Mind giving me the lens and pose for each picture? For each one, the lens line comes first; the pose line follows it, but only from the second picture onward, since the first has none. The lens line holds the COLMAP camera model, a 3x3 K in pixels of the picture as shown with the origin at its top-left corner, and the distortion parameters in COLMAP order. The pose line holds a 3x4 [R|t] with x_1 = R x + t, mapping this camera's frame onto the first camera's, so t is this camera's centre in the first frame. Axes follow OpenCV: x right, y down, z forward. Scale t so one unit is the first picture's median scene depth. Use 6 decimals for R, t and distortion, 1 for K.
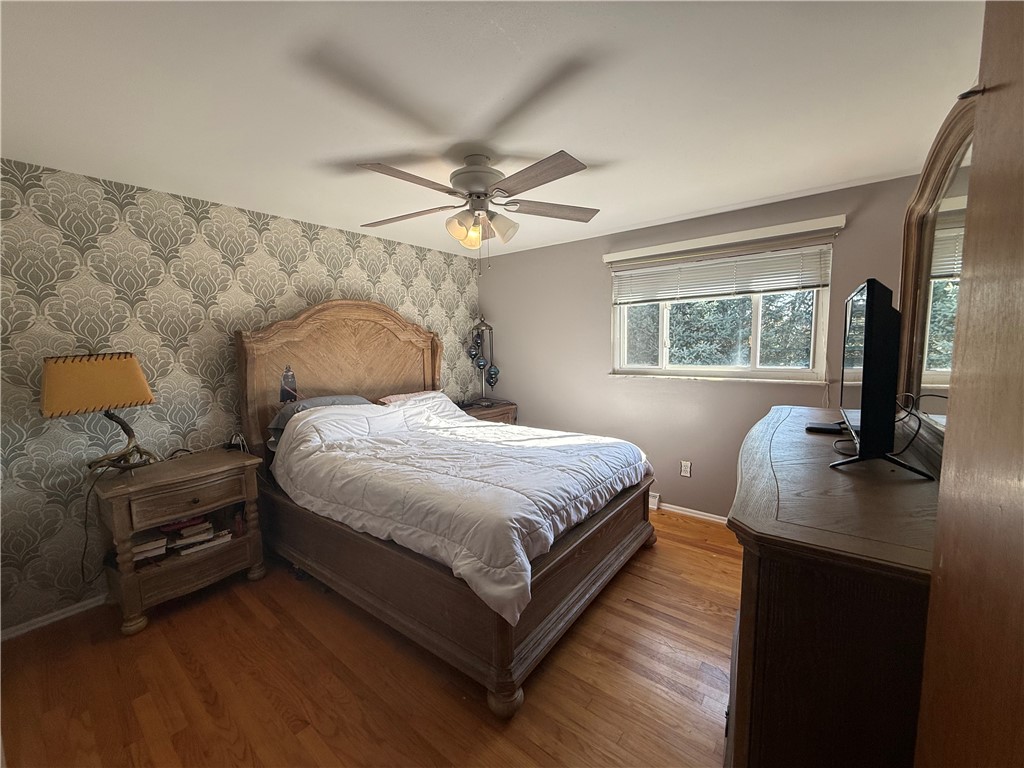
lens RADIAL K [[405.2, 0, 513.2], [0, 405.2, 379.0], [0, 0, 1]] dist [-0.000737, 0.000207]
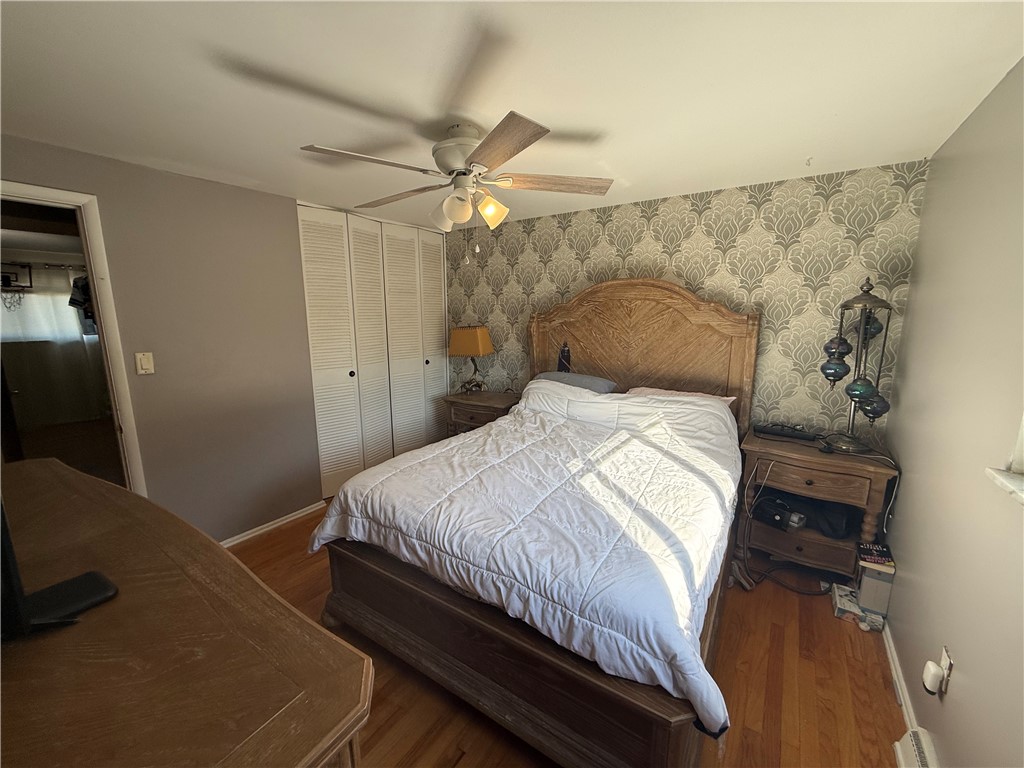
lens RADIAL K [[405.2, 0, 514.2], [0, 405.2, 390.3], [0, 0, 1]] dist [-0.000737, 0.000207]
pose [[0.062392, 0.178728, -0.981918, 0.547171], [-0.115543, 0.978513, 0.170766, -0.070272], [0.991341, 0.102800, 0.081702, 0.682927]]
